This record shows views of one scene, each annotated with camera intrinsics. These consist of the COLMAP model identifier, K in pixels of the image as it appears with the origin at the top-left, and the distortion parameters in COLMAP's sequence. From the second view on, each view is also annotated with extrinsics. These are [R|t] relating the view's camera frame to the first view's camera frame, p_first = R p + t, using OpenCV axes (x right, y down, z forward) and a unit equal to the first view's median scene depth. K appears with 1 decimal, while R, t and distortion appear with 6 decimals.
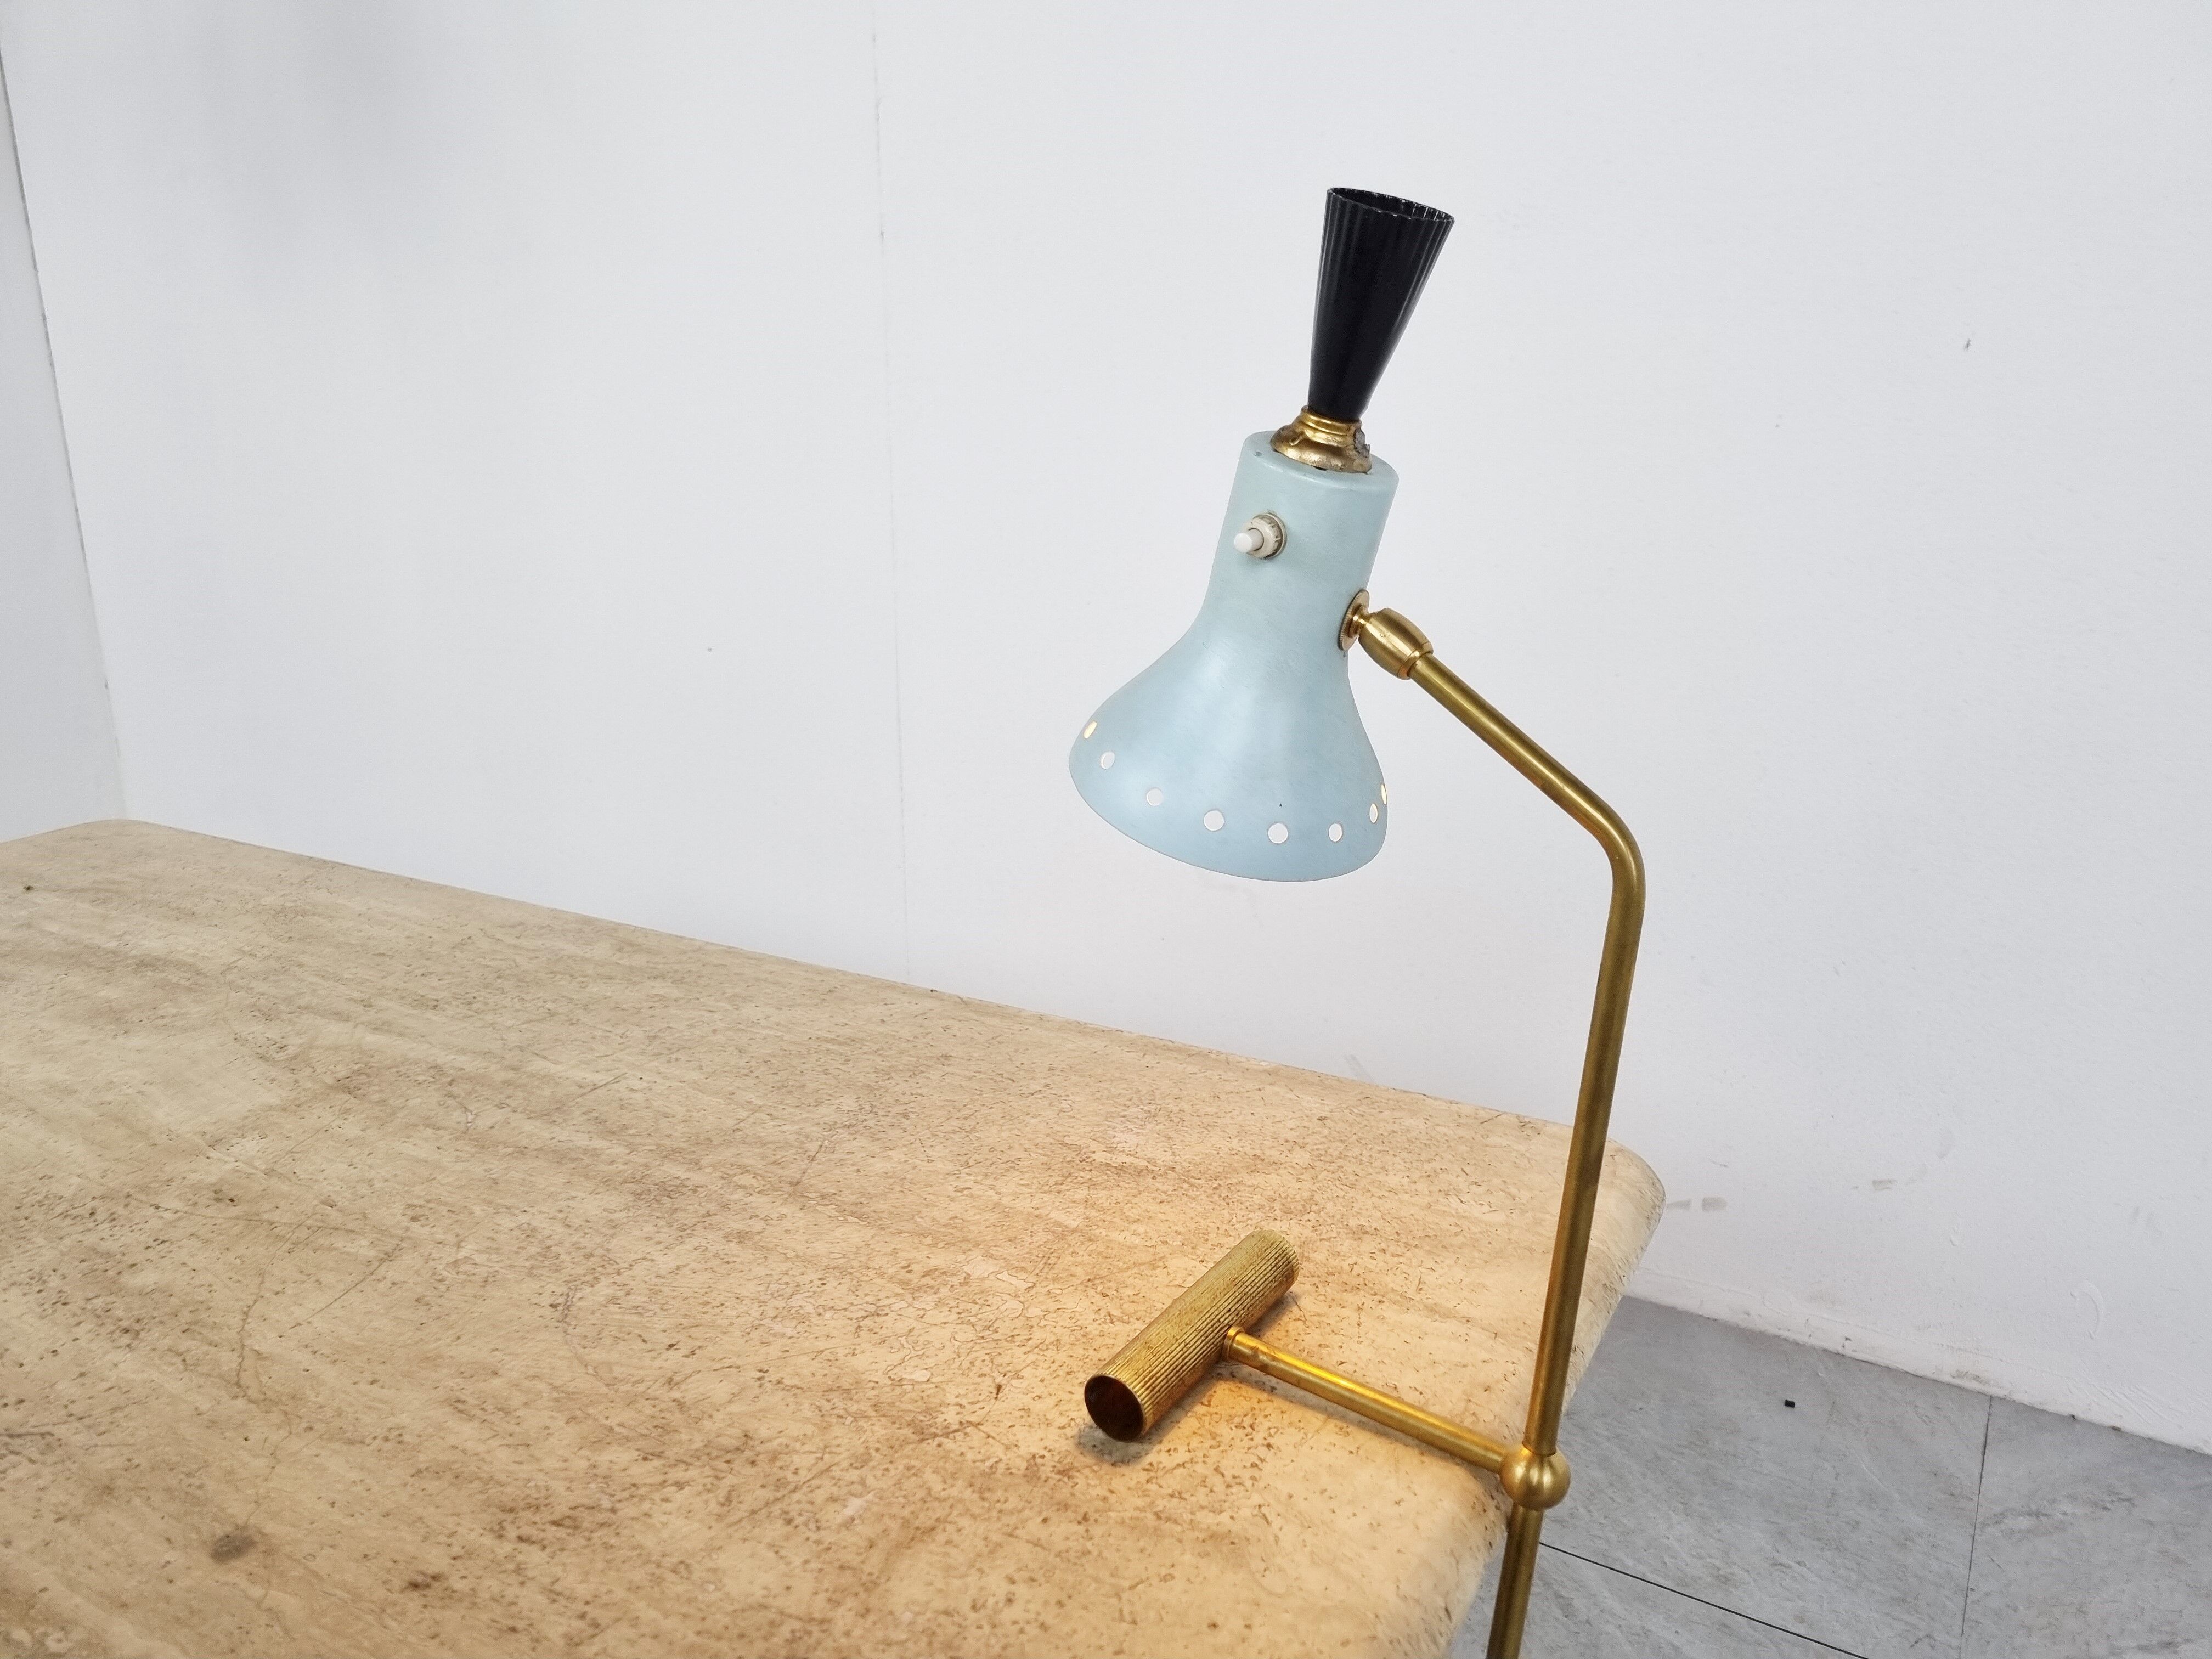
lens RADIAL K [[1691.0, 0, 1107.7], [0, 1691.0, 807.1], [0, 0, 1]] dist [0.034627, -0.007442]
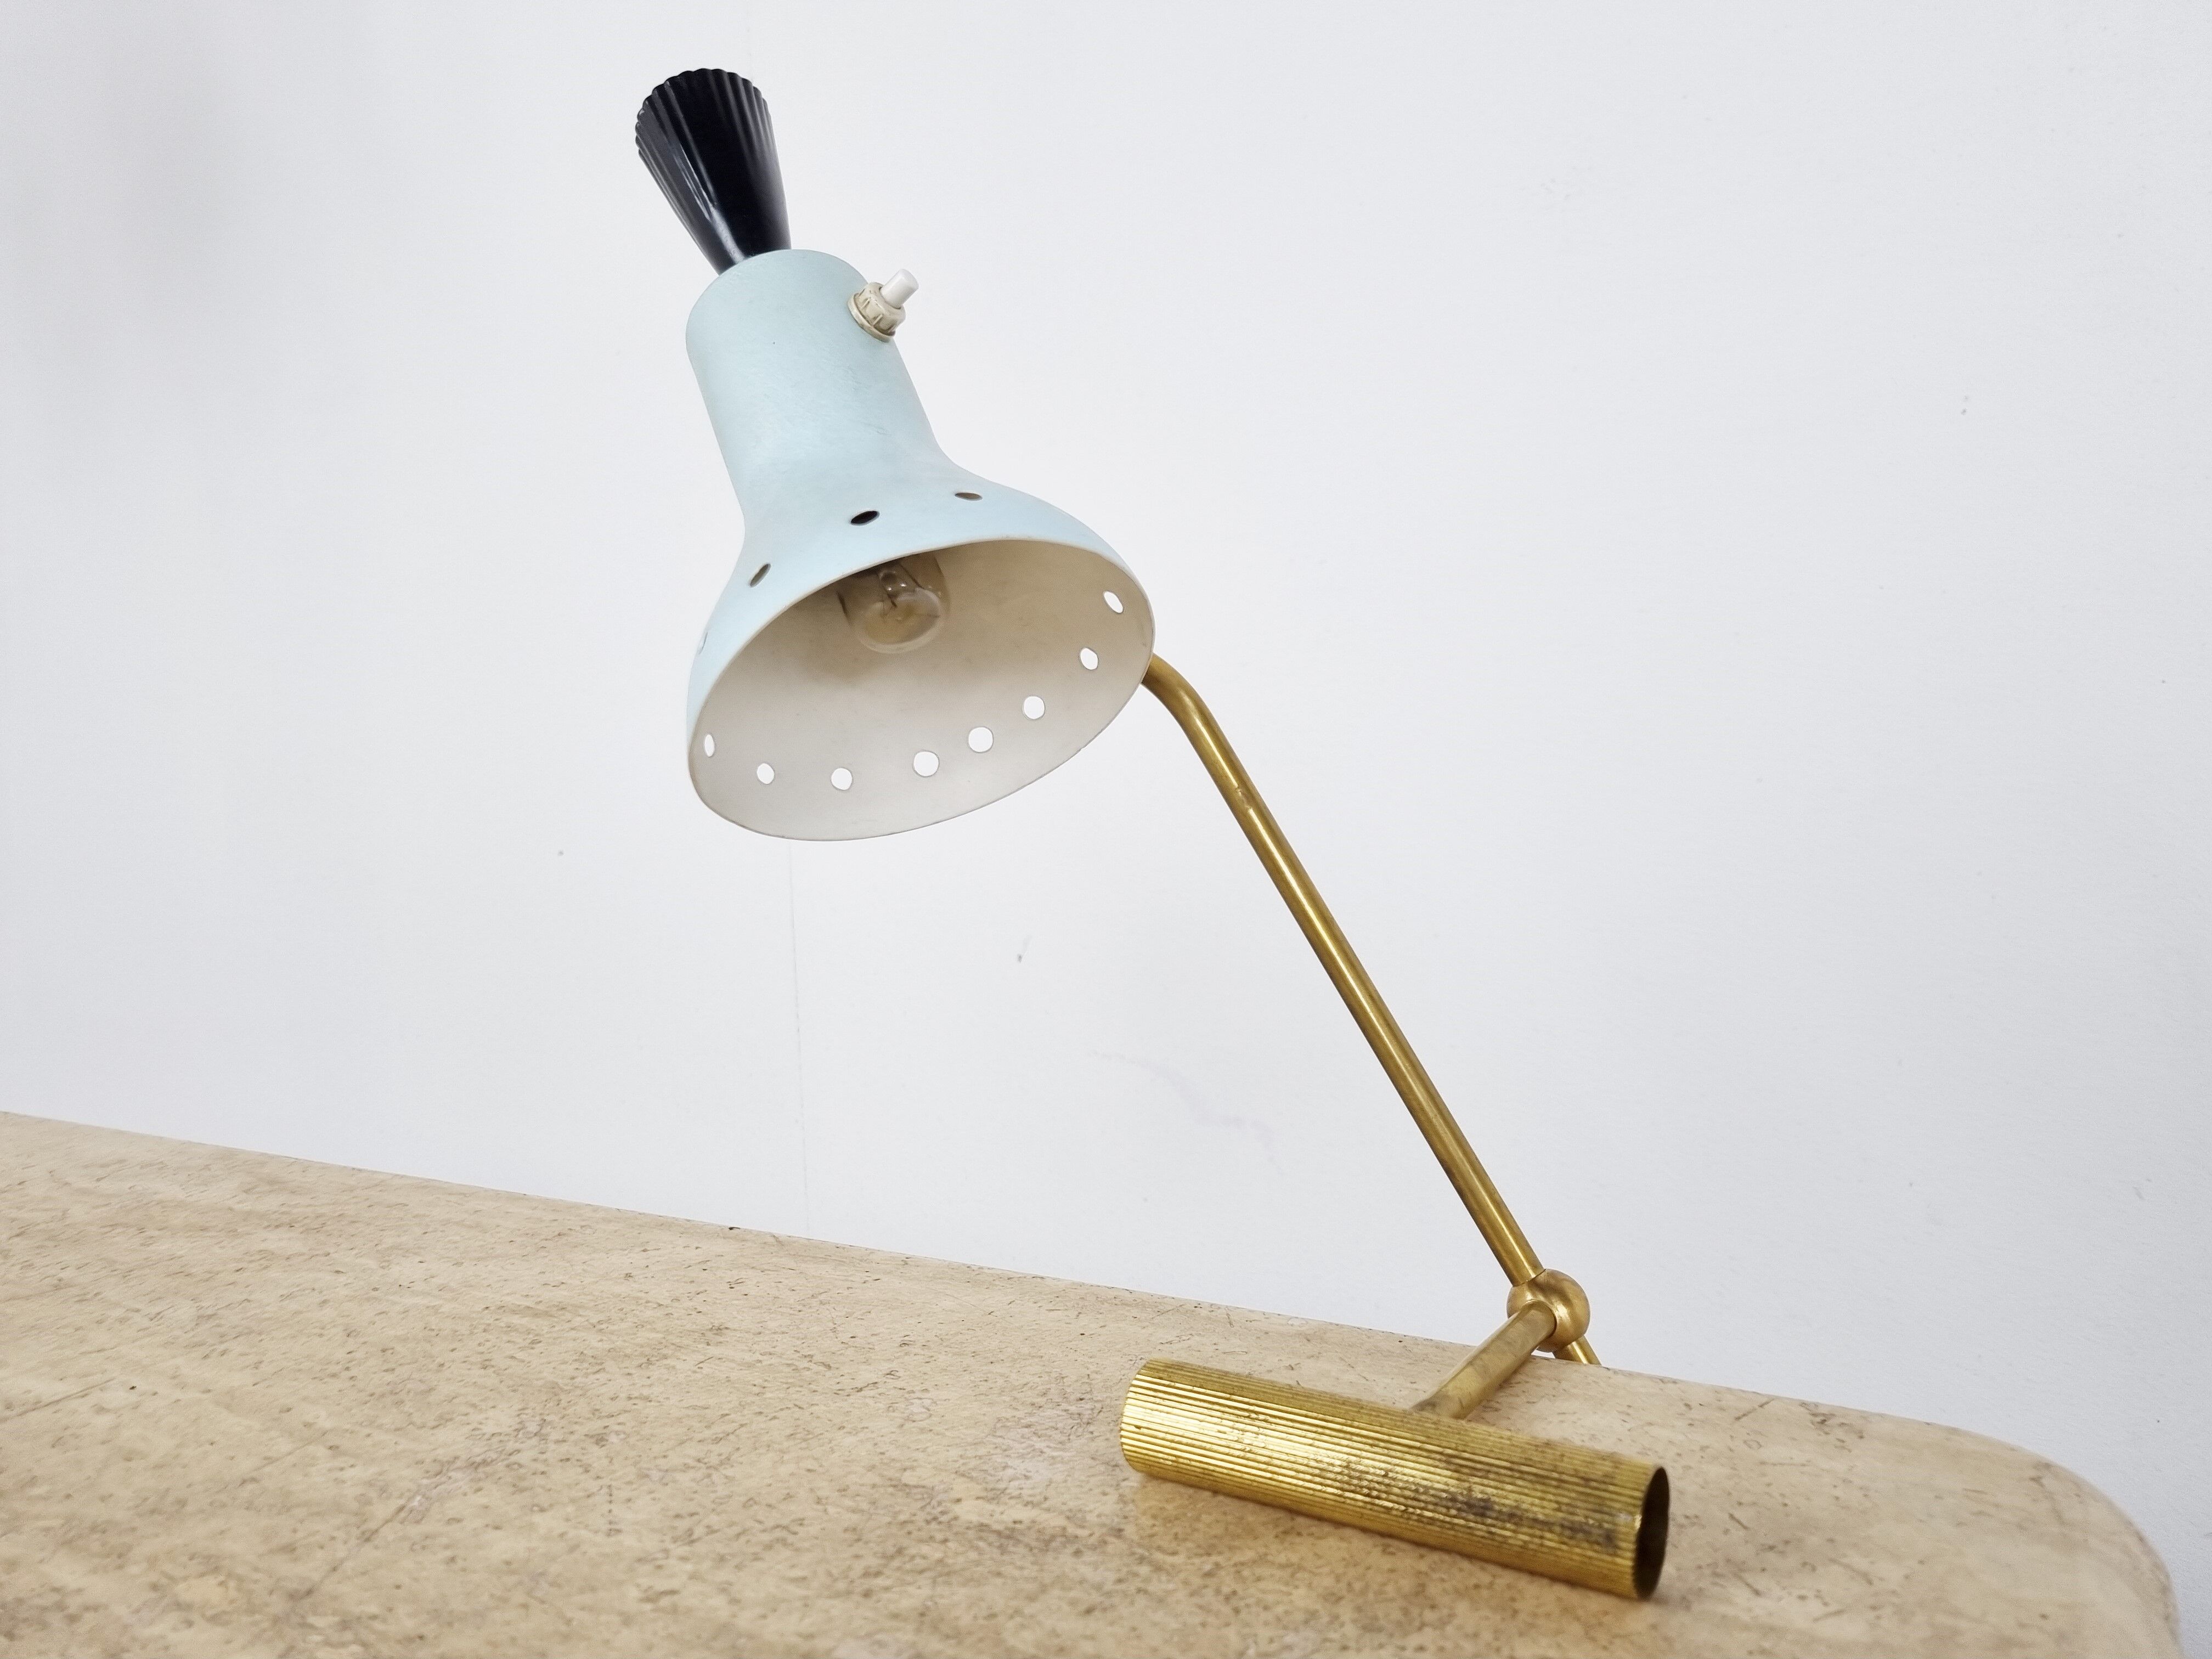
lens RADIAL K [[1691.3, 0, 1106.0], [0, 1691.3, 829.5], [0, 0, 1]] dist [0.047038, -0.034011]
pose [[0.999514, -0.031180, -0.000614, 0.039822], [0.030538, 0.982574, -0.183346, 0.103379], [0.006320, 0.183238, 0.983048, 0.475618]]
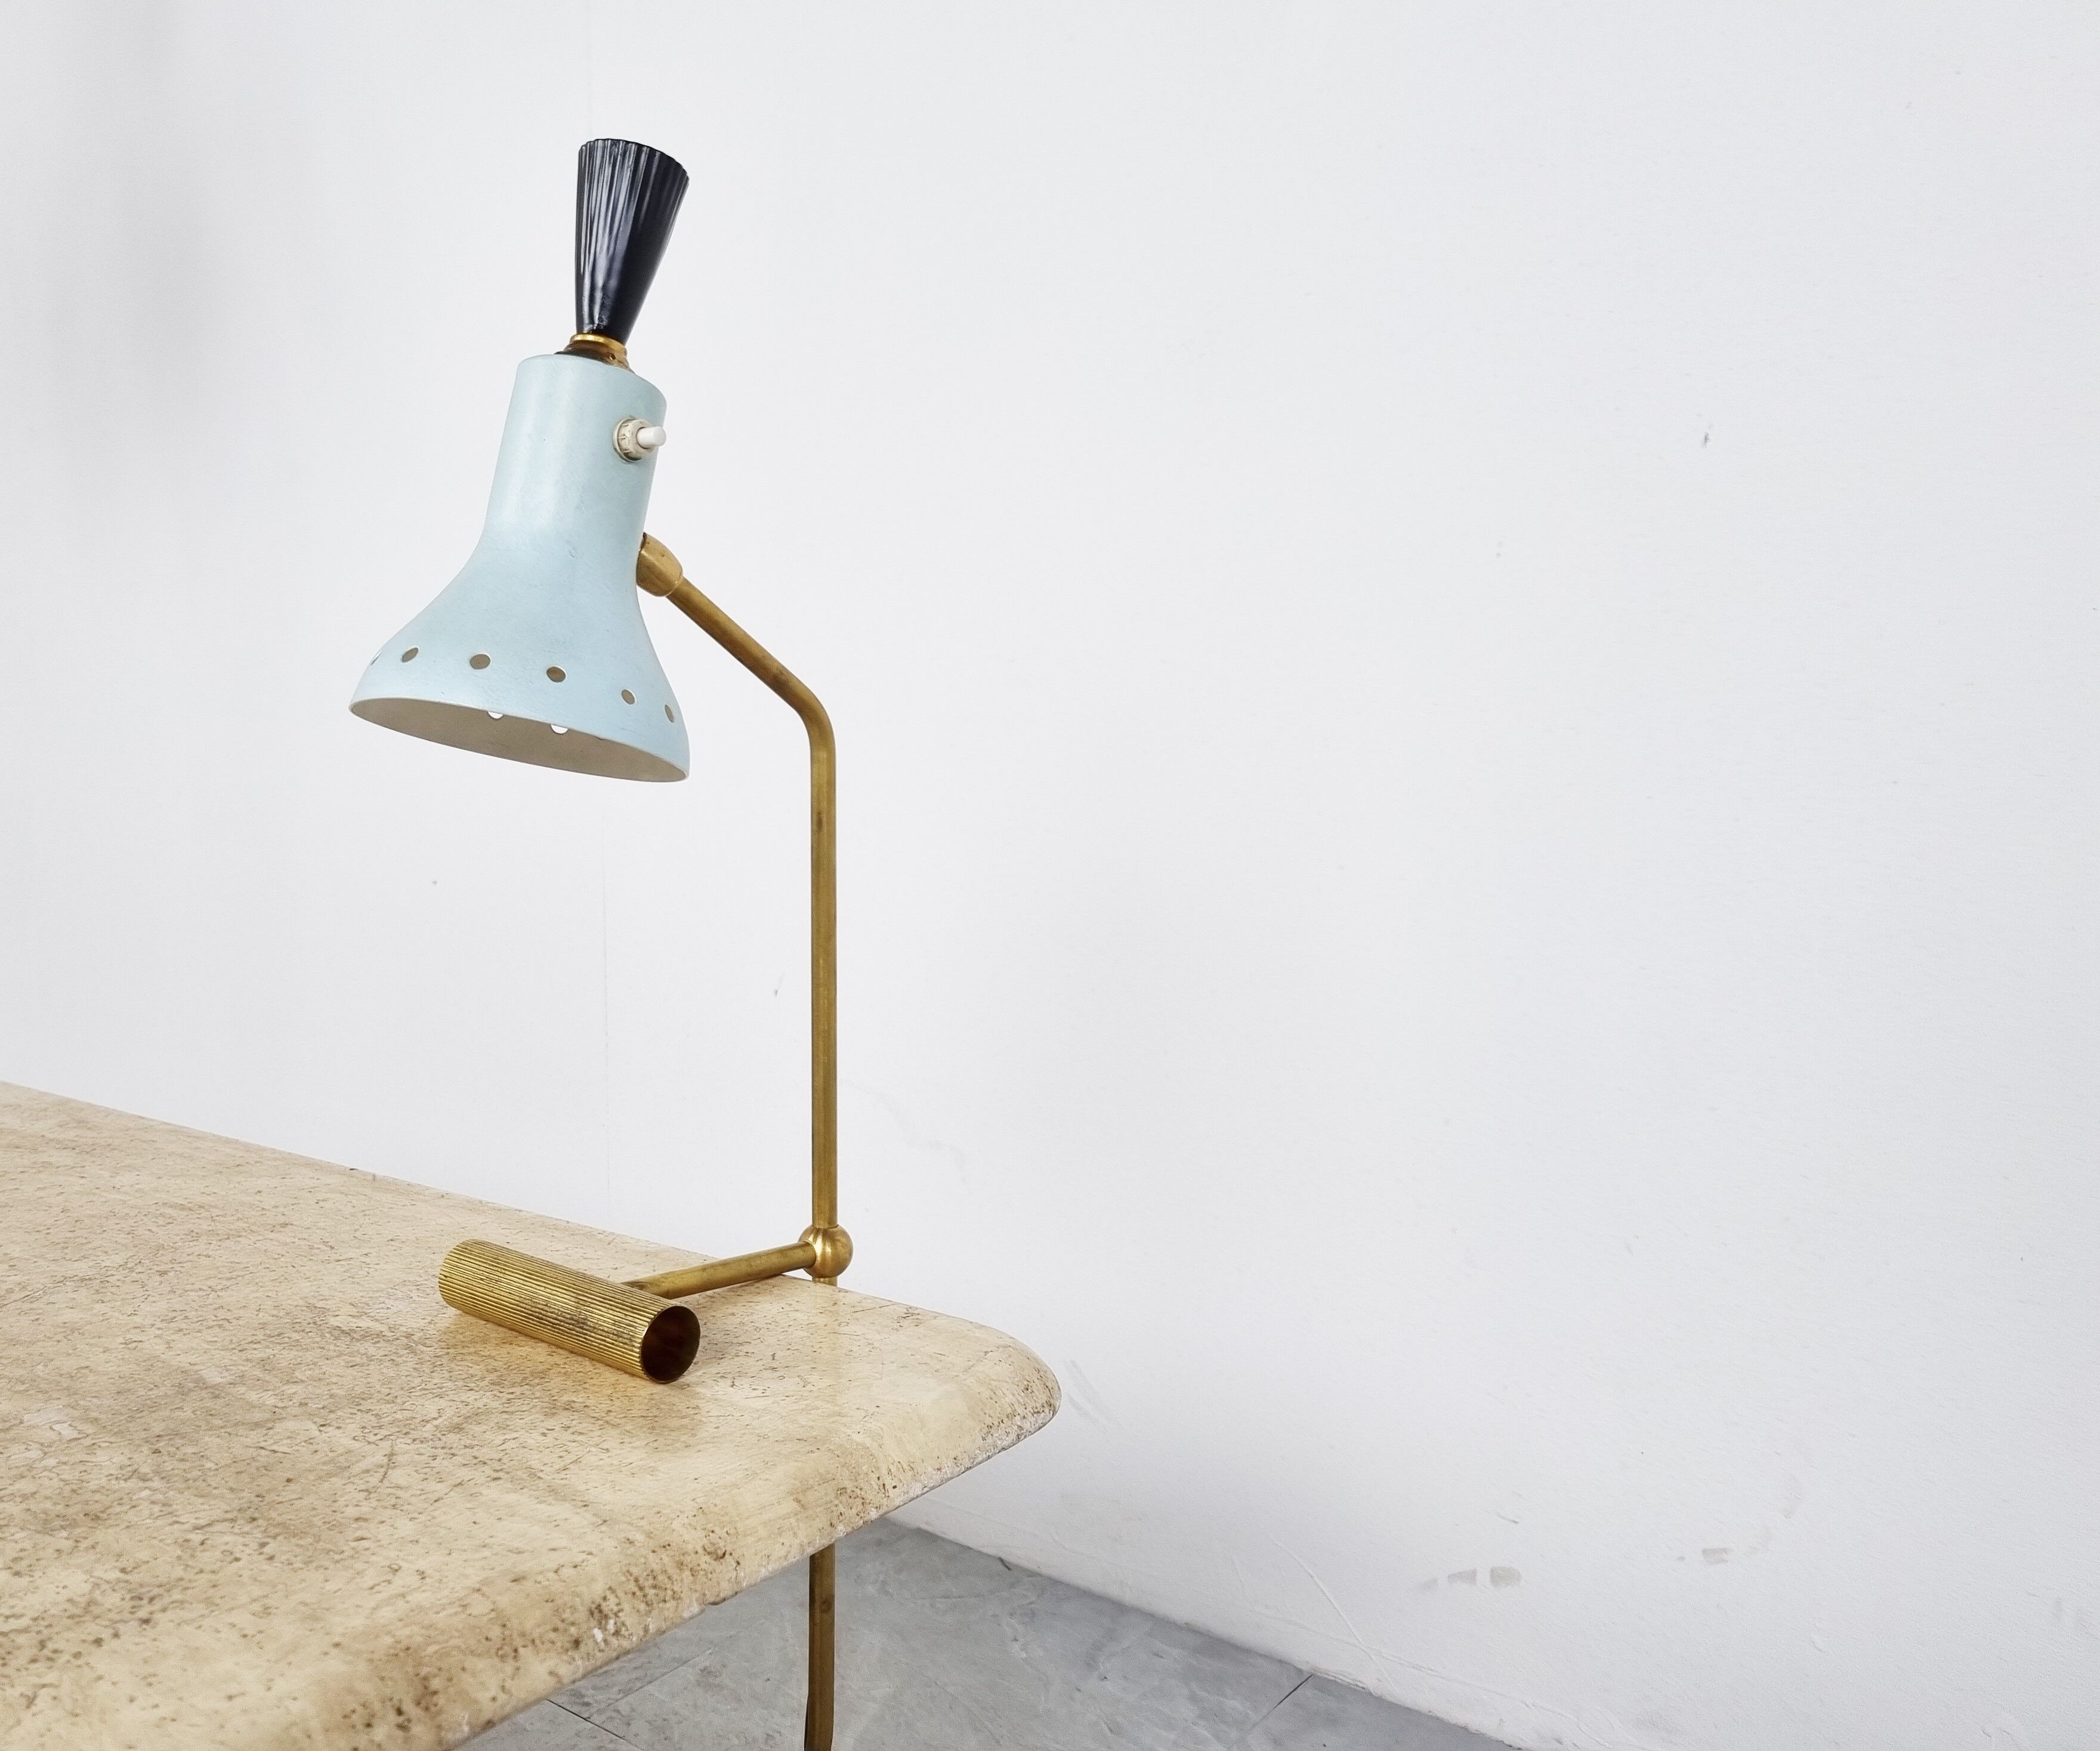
lens RADIAL K [[1828.5, 0, 893.4], [0, 1828.5, 846.3], [0, 0, 1]] dist [0.061137, -0.052017]
pose [[0.984370, 0.006603, -0.175992, 0.384433], [-0.040710, 0.980764, -0.190904, 0.140520], [0.171346, 0.195084, 0.965703, 0.178597]]
